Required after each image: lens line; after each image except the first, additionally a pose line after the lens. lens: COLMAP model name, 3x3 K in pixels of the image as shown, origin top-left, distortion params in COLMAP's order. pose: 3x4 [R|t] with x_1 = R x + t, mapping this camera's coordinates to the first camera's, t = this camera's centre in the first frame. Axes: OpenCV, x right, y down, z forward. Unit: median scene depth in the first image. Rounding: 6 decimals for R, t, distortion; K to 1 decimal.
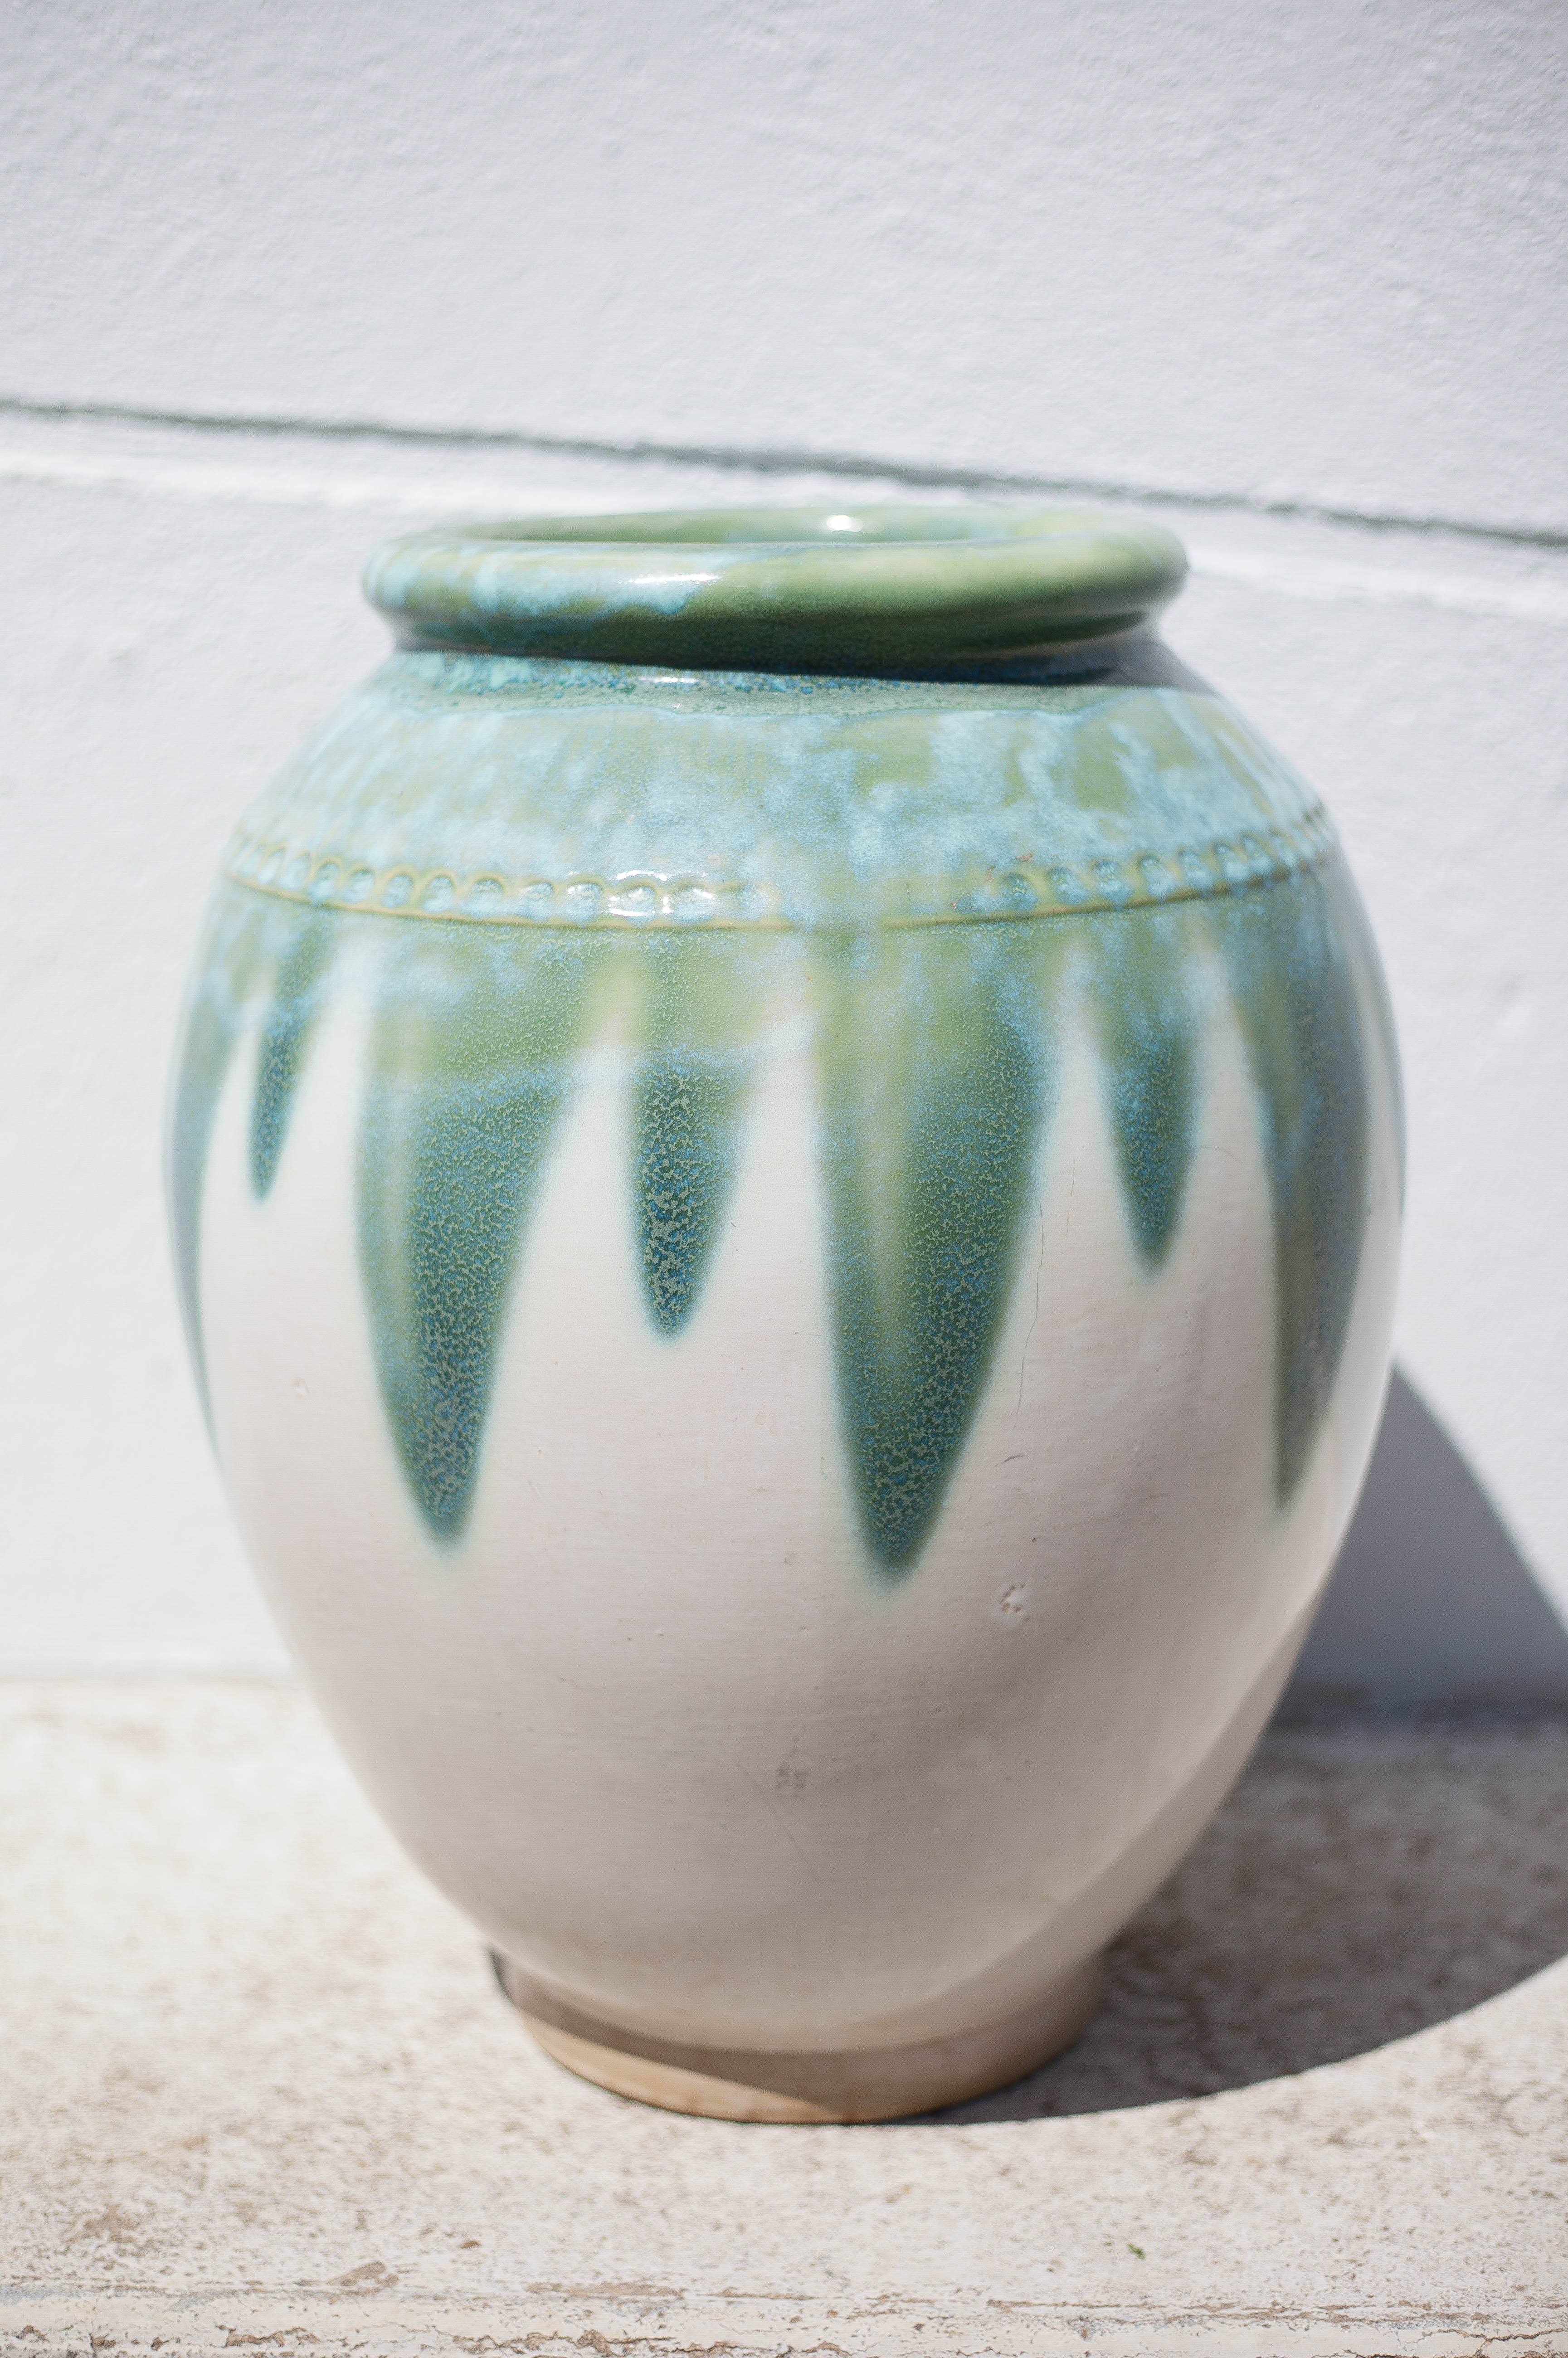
lens RADIAL K [[3815.1, 0, 759.4], [0, 3815.1, 1234.4], [0, 0, 1]] dist [-0.126407, -0.022208]
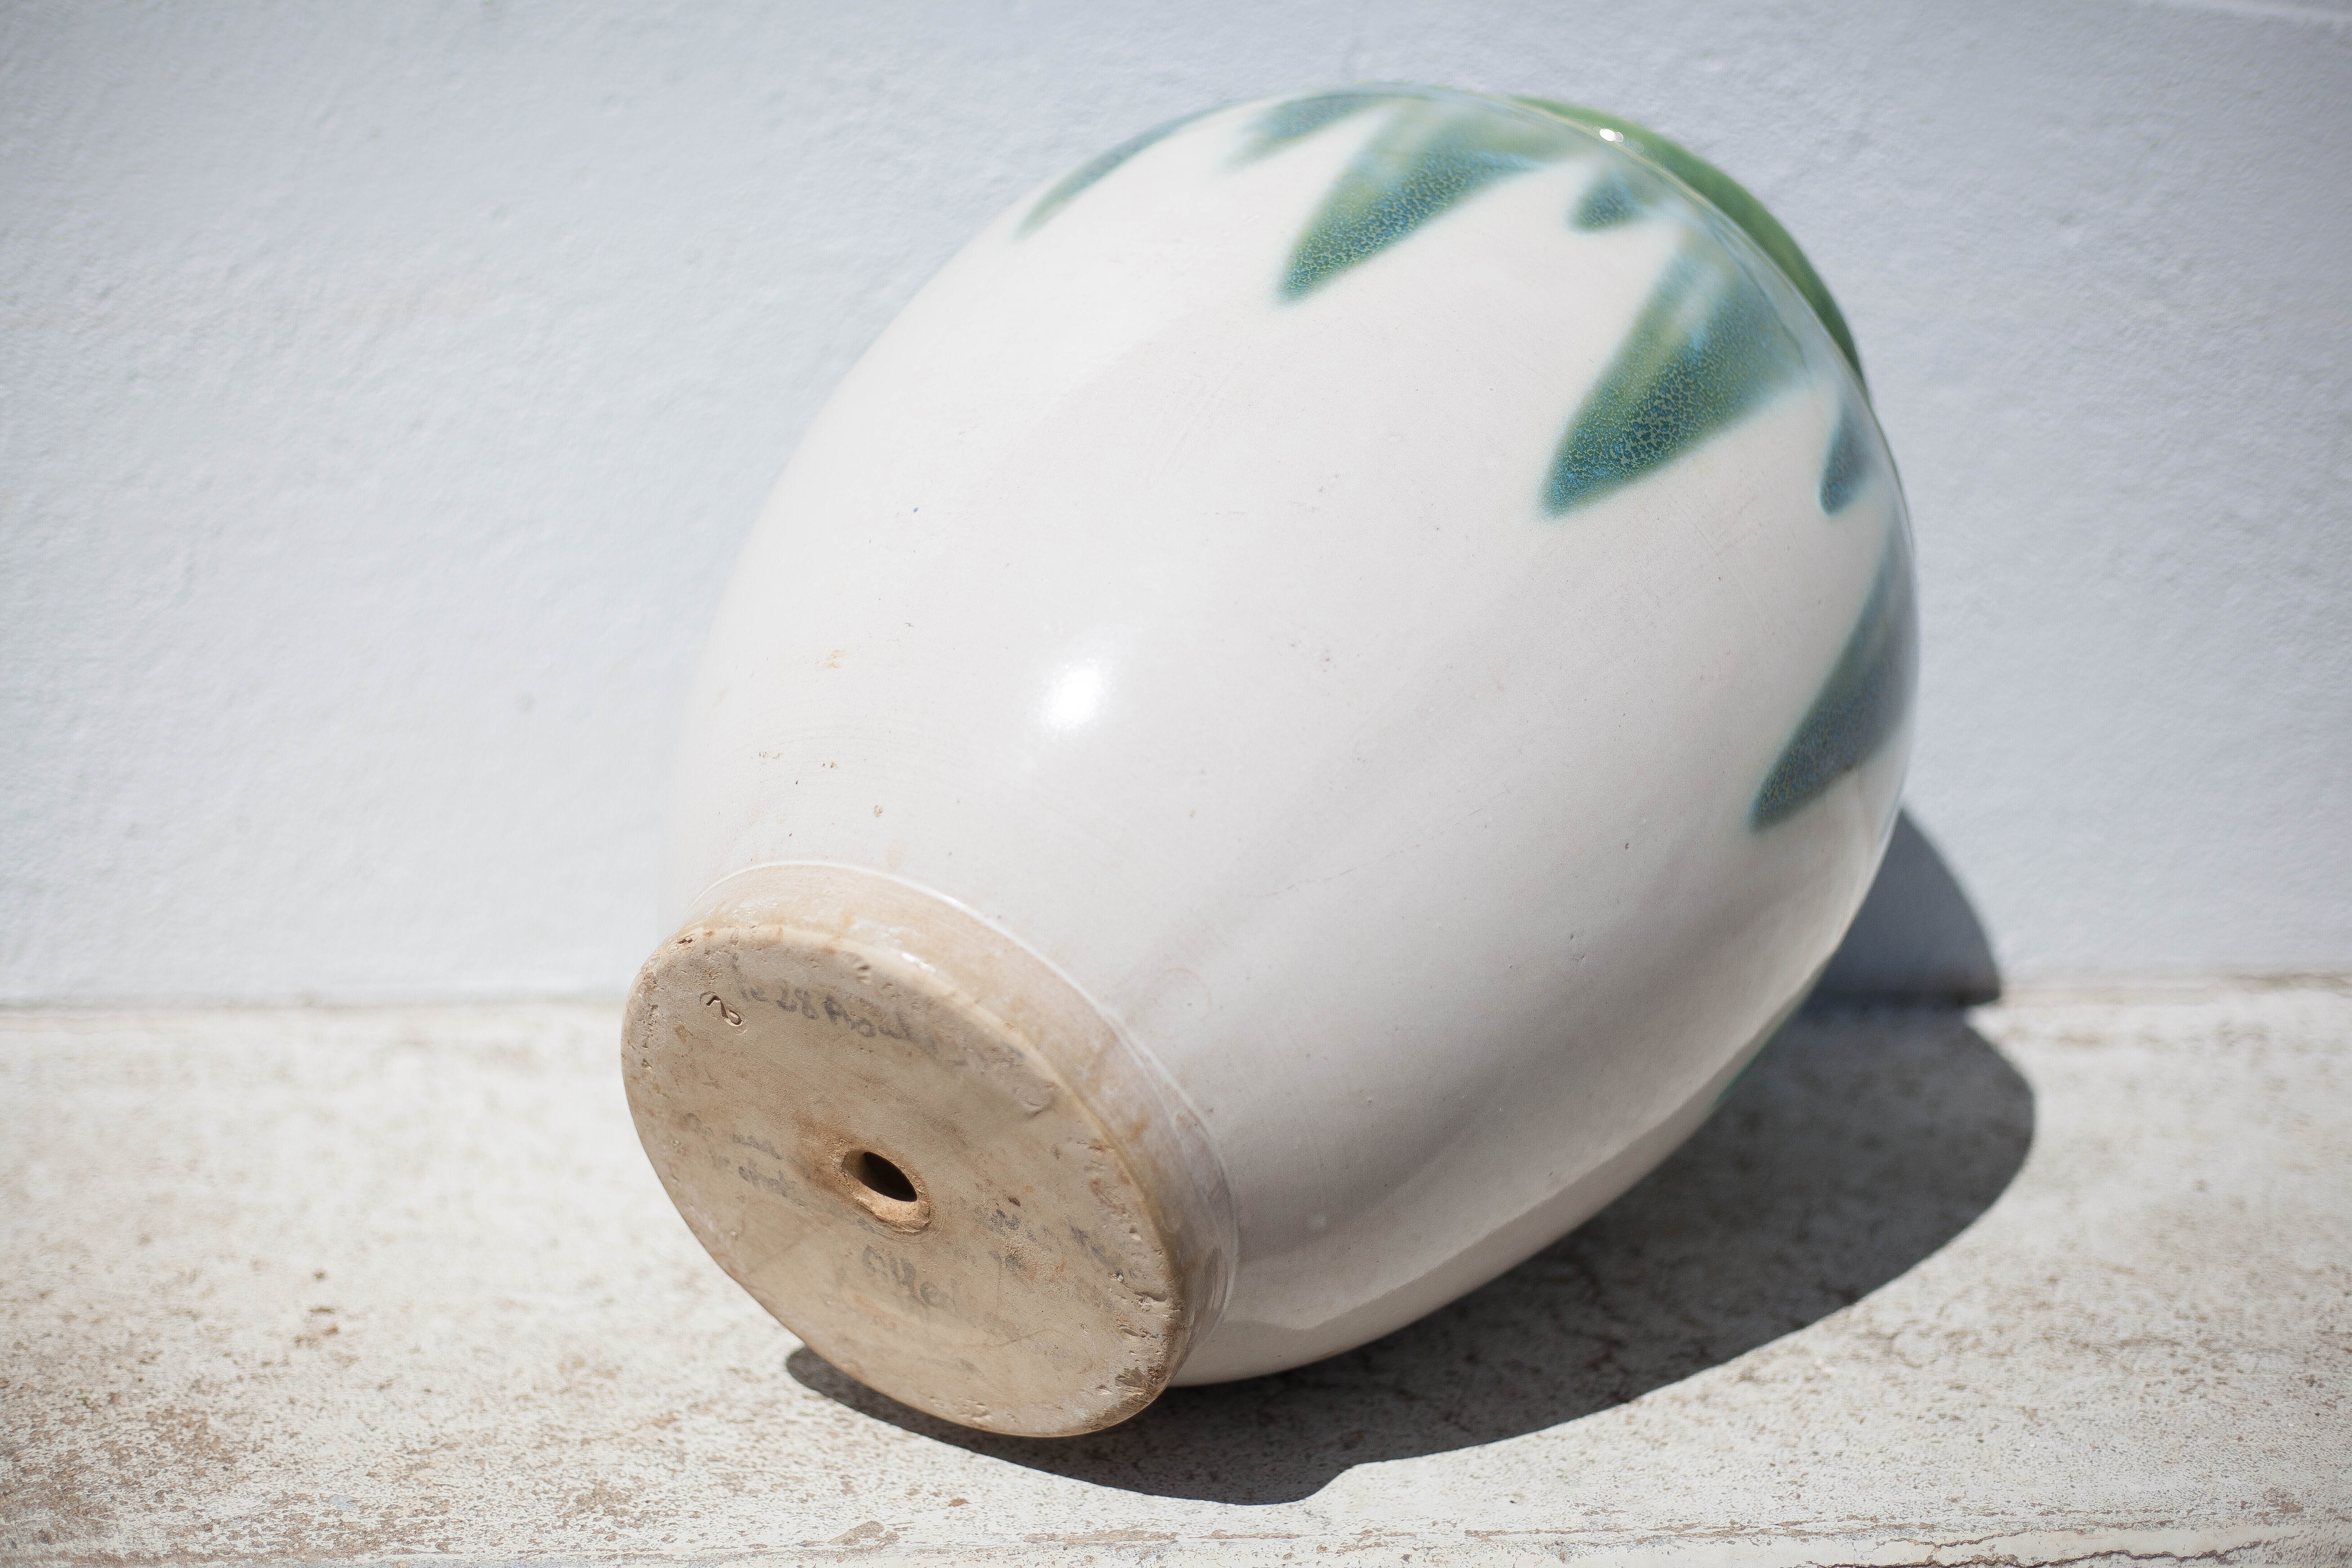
lens RADIAL K [[3509.1, 0, 1176.0], [0, 3509.1, 784.0], [0, 0, 1]] dist [-0.115615, -0.067516]
pose [[0.993507, -0.017664, 0.112391, -0.123680], [0.014221, 0.999407, 0.031365, 0.042018], [-0.112878, -0.029563, 0.993169, 0.048677]]
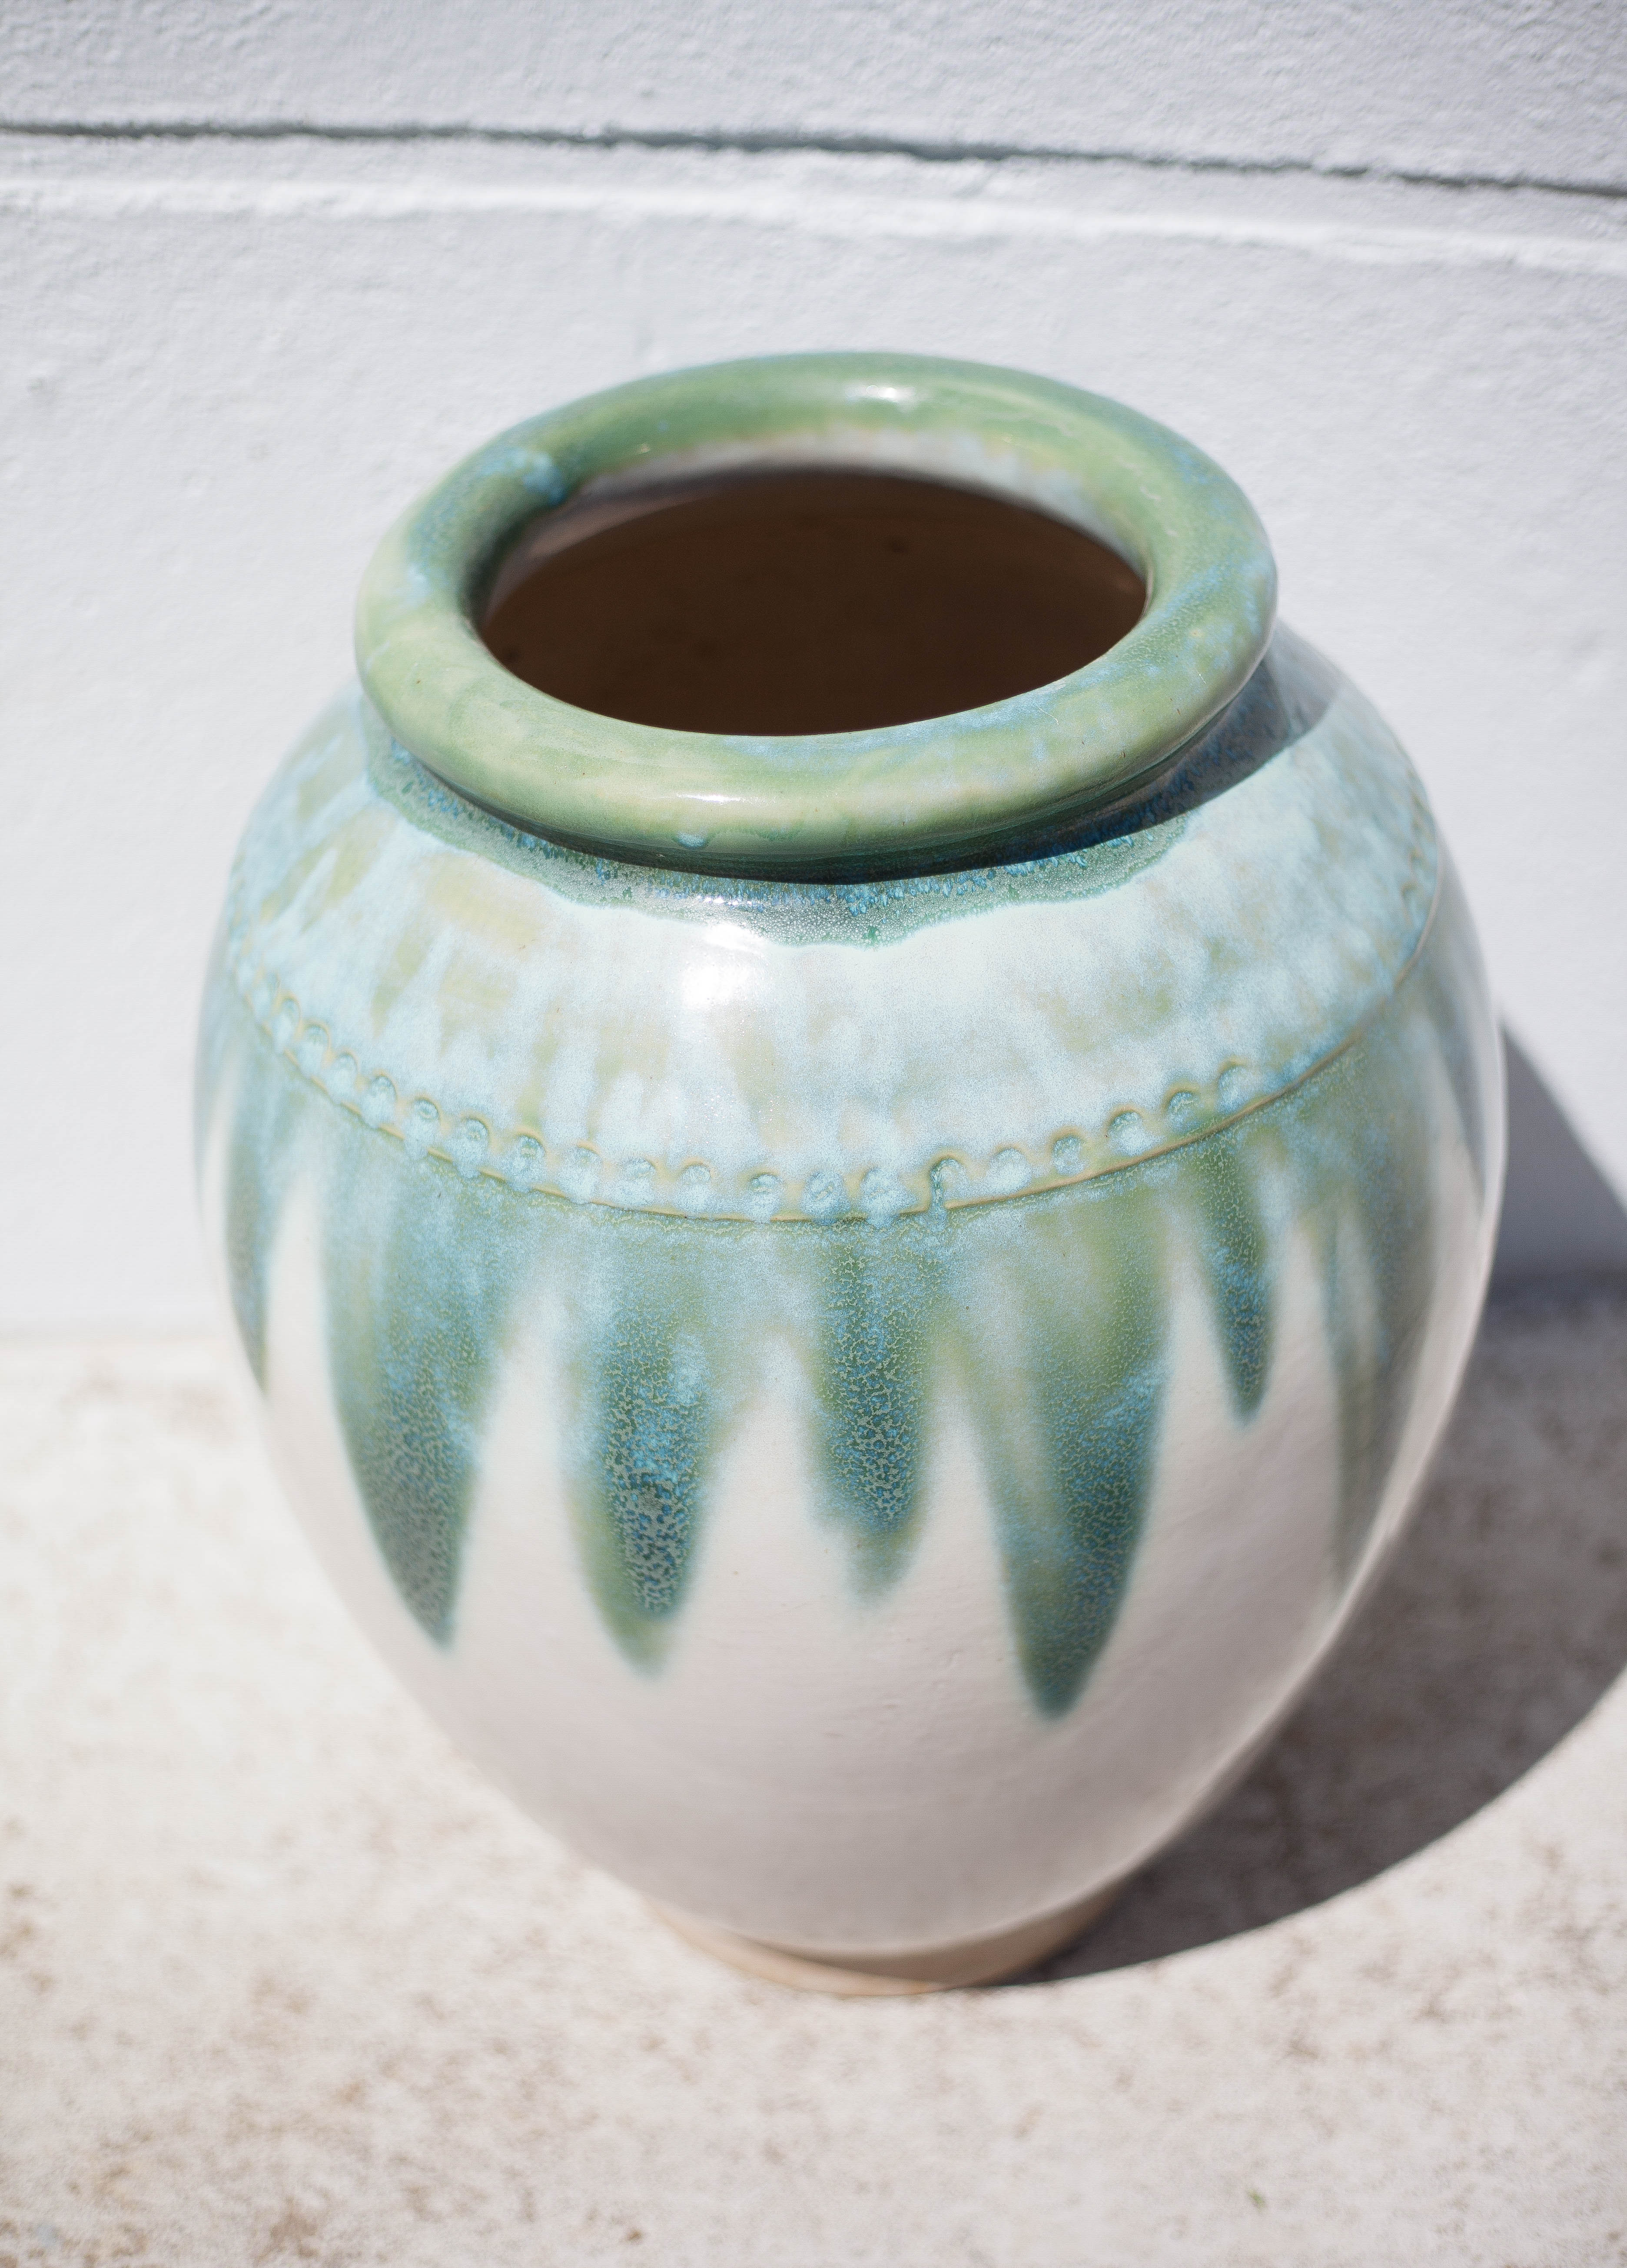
lens RADIAL K [[3664.1, 0, 824.4], [0, 3664.1, 1213.9], [0, 0, 1]] dist [-0.106328, -0.137094]
pose [[0.996962, -0.073420, 0.026016, -0.029144], [0.055813, 0.906316, 0.418898, -0.428516], [-0.054334, -0.416174, 0.907660, 0.190441]]
